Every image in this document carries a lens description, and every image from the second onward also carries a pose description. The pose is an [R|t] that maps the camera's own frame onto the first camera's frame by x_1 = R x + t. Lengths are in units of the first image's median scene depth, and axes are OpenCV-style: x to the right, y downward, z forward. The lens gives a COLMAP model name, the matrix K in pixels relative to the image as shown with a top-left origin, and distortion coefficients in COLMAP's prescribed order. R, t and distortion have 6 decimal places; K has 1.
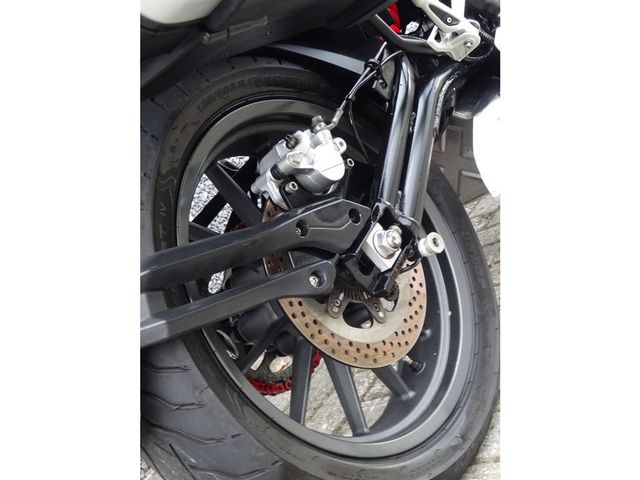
lens RADIAL K [[1120.2, 0, 320.0], [0, 1120.2, 240.0], [0, 0, 1]] dist [0.011359, 0.011586]
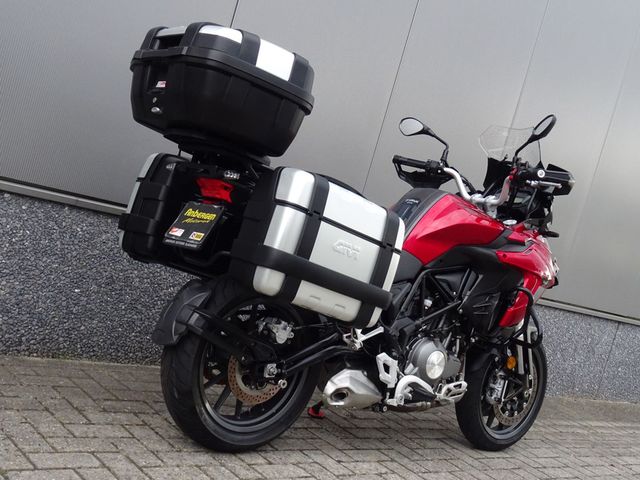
lens RADIAL K [[839.9, 0, 320.0], [0, 839.9, 240.0], [0, 0, 1]] dist [-0.002338, -0.002809]
pose [[0.657146, 0.745344, -0.112345, 0.128438], [-0.753760, 0.649383, -0.100733, -0.087712], [-0.002126, 0.150877, 0.988550, -1.133526]]
